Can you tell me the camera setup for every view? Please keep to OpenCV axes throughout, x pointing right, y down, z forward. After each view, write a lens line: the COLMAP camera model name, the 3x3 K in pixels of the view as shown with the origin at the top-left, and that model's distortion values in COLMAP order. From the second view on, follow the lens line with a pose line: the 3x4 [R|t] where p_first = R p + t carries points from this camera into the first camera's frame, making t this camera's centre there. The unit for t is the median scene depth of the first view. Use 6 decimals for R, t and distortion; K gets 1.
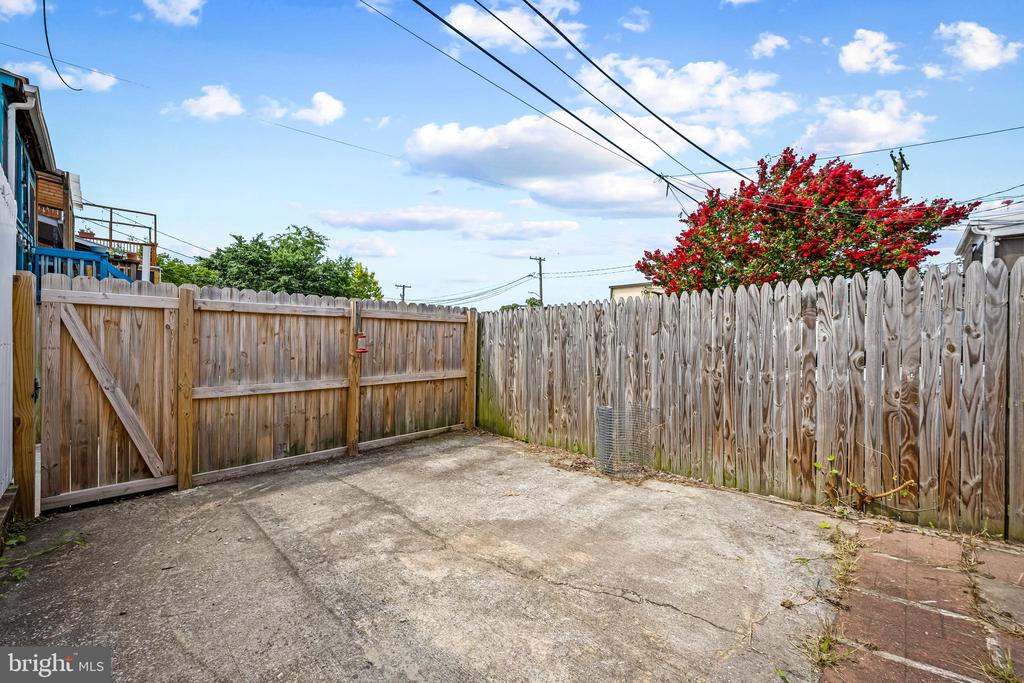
lens RADIAL K [[416.9, 0, 502.6], [0, 416.9, 341.4], [0, 0, 1]] dist [-0.005404, 0.000137]
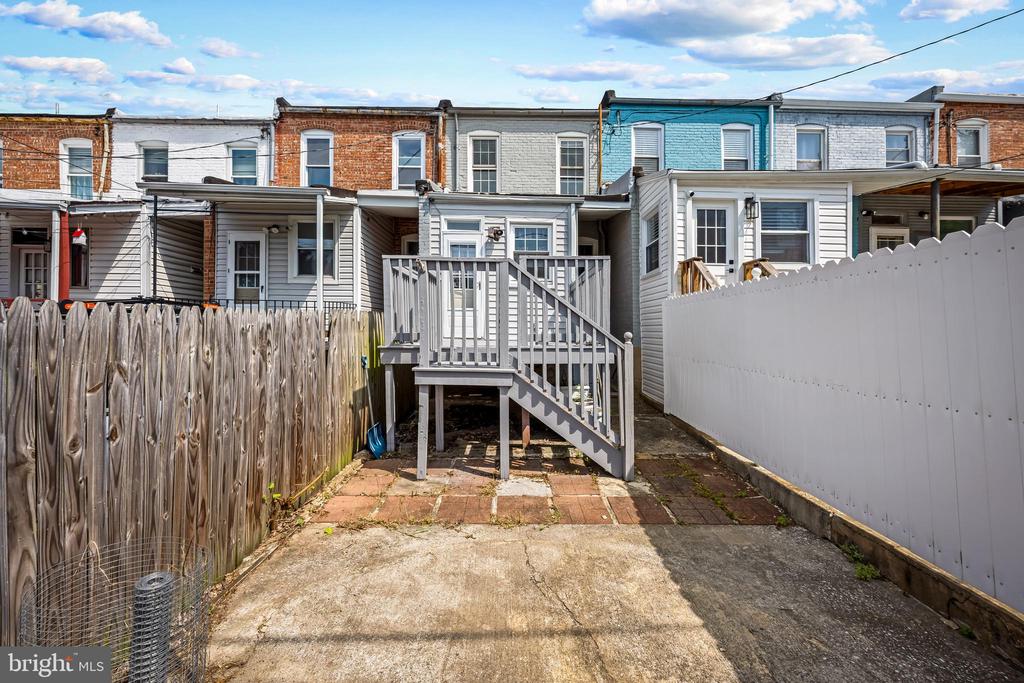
lens RADIAL K [[416.9, 0, 511.1], [0, 416.9, 321.0], [0, 0, 1]] dist [-0.005404, 0.000137]
pose [[-0.712074, -0.004256, 0.702091, -0.360885], [-0.016654, 0.999803, -0.010830, -0.125647], [-0.701907, -0.019404, -0.712005, 1.308778]]
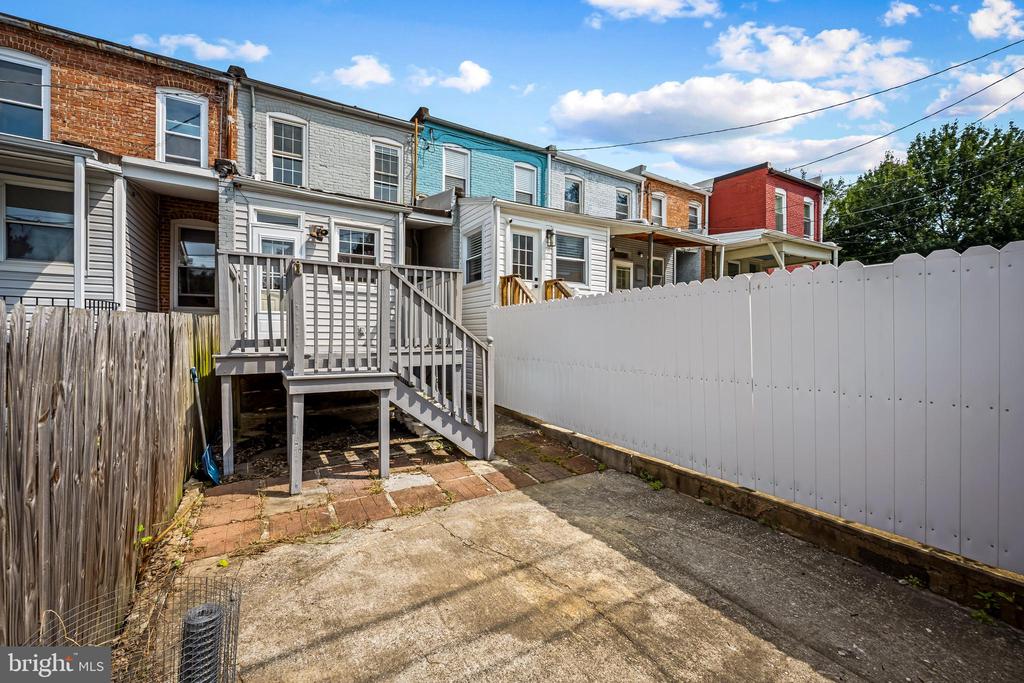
lens RADIAL K [[416.9, 0, 508.8], [0, 416.9, 327.2], [0, 0, 1]] dist [-0.005404, 0.000137]
pose [[-0.970373, -0.008719, 0.241455, -0.138913], [-0.012587, 0.999816, -0.014482, -0.122079], [-0.241284, -0.017092, -0.970304, 1.626268]]
